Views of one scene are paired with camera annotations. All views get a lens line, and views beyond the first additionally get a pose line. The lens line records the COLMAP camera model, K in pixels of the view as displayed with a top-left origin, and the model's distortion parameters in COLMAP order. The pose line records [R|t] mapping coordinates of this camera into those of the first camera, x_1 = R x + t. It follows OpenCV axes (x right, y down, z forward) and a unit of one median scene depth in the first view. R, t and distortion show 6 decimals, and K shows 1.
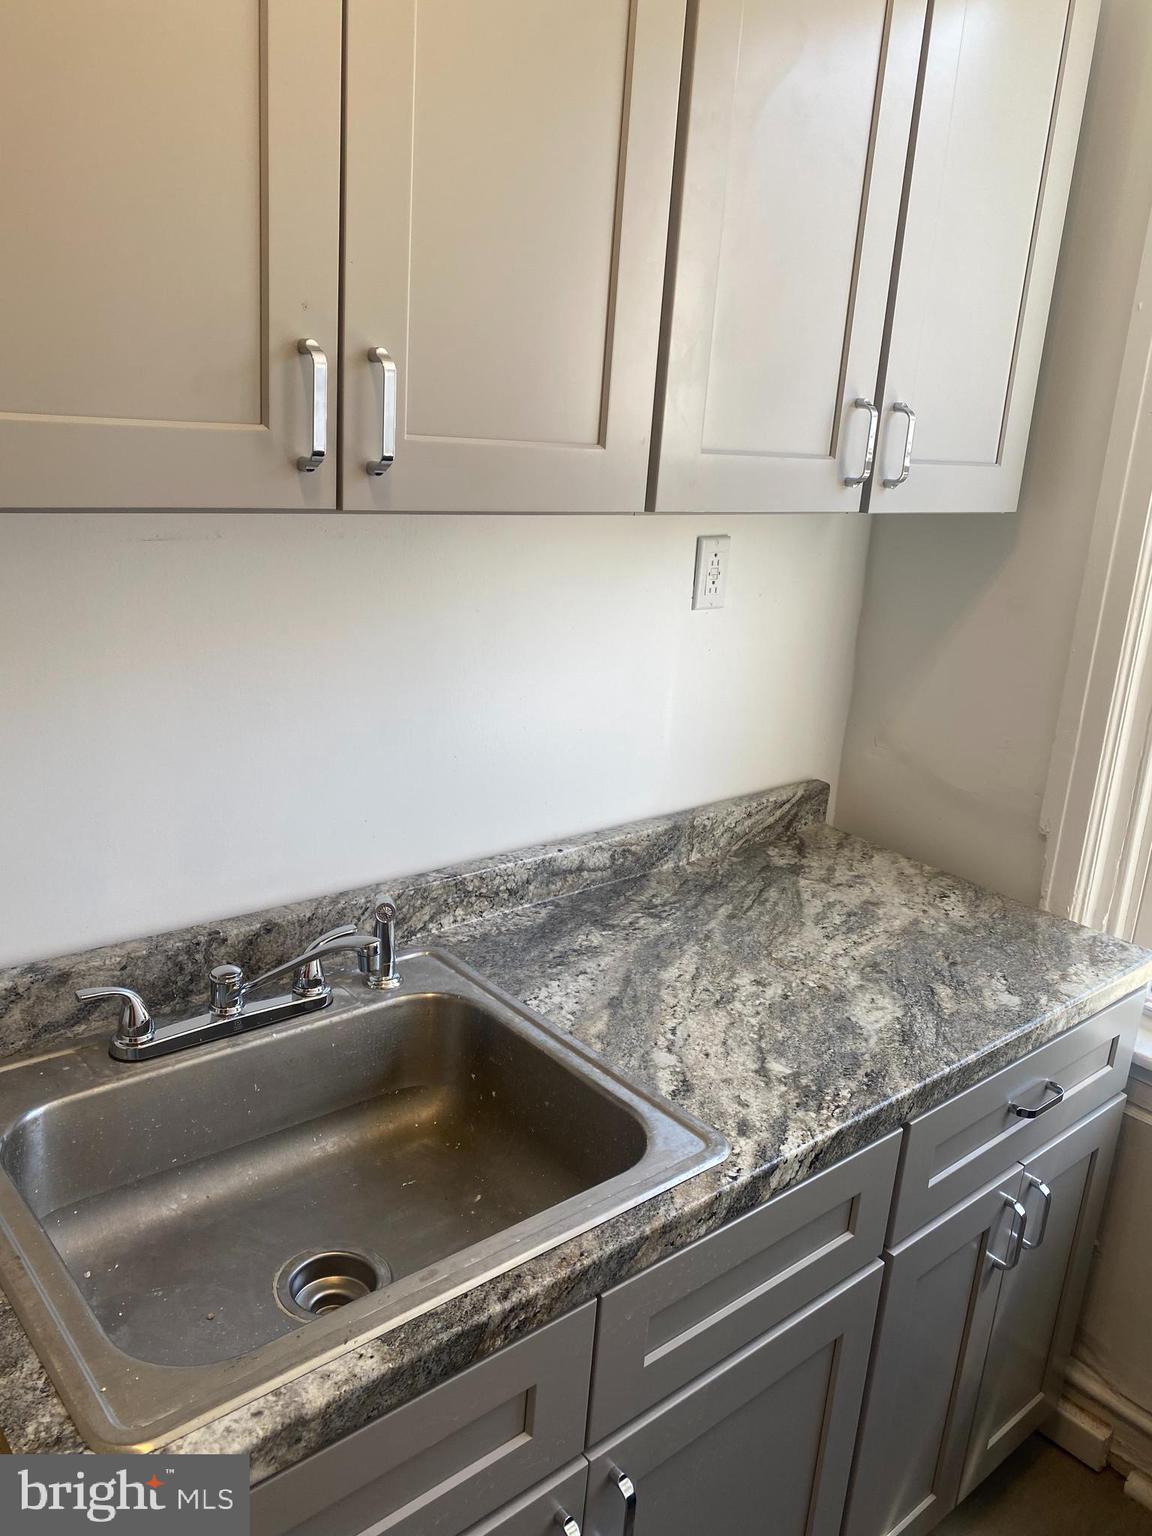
lens RADIAL K [[1107.0, 0, 580.4], [0, 1107.0, 820.2], [0, 0, 1]] dist [0.003088, -0.000618]
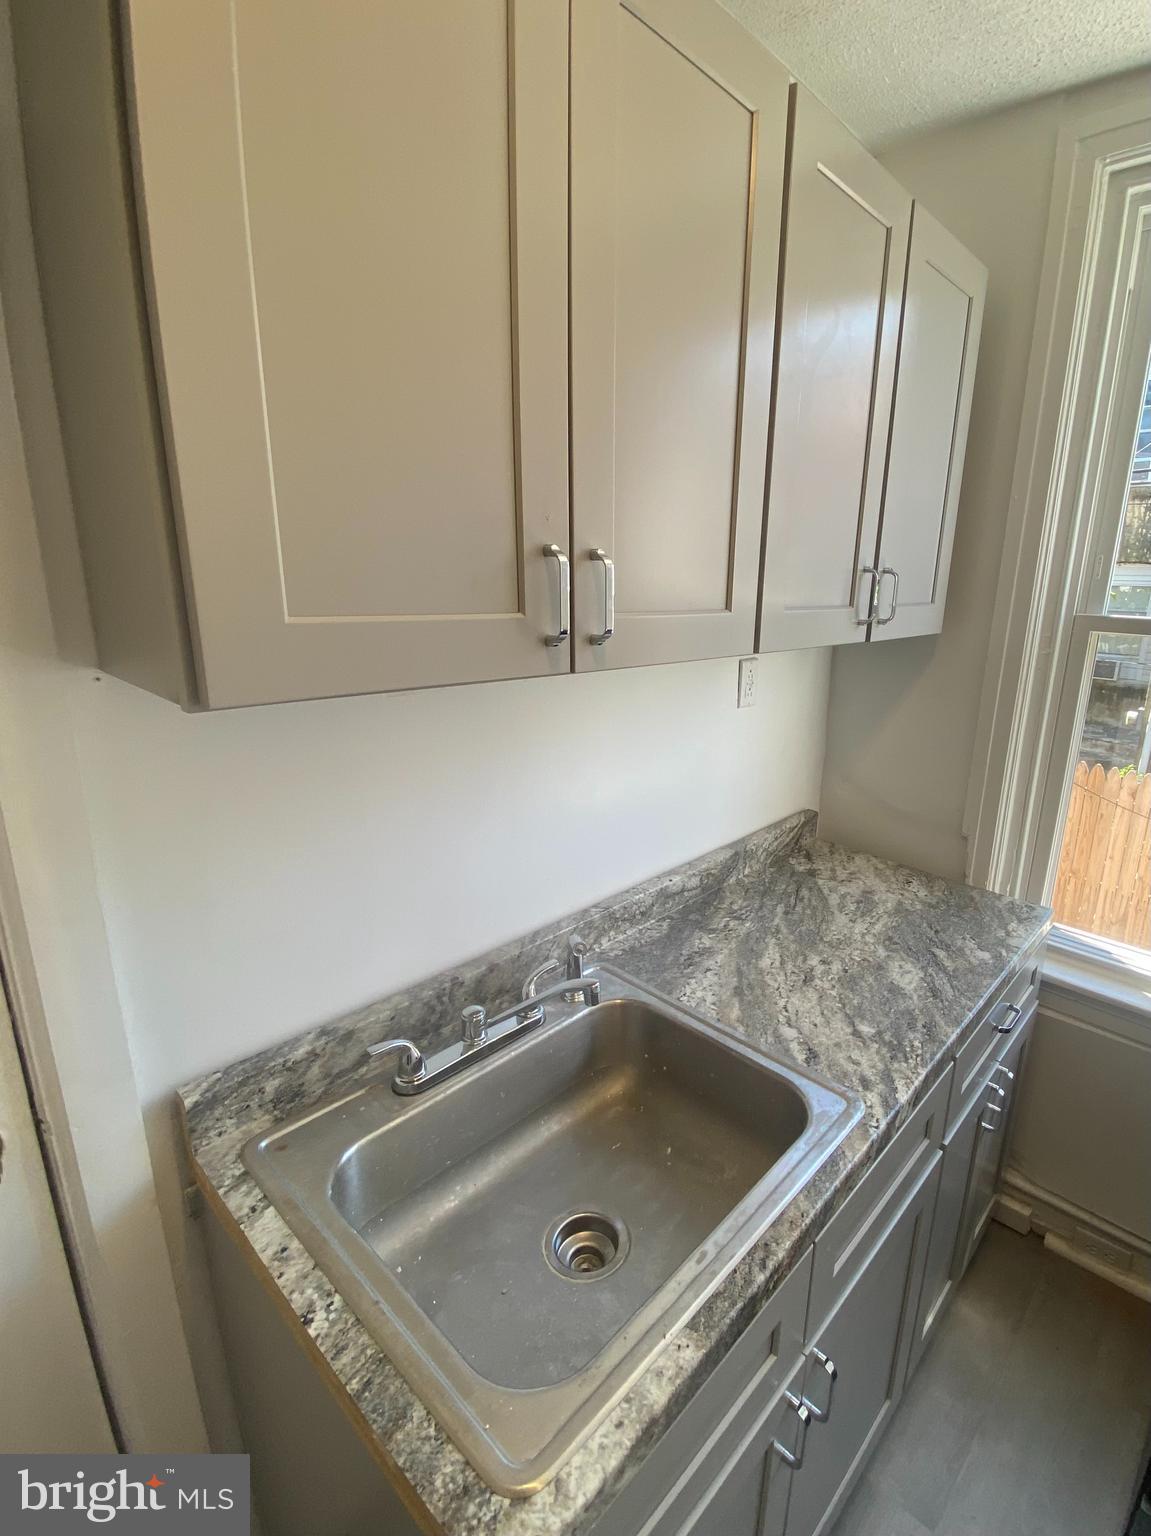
lens RADIAL K [[628.9, 0, 579.0], [0, 628.9, 773.8], [0, 0, 1]] dist [0.014762, -0.016717]
pose [[0.987674, -0.080601, 0.134176, -0.263024], [0.083105, 0.996454, -0.013159, -0.123381], [-0.132639, 0.024148, 0.990870, 0.215842]]
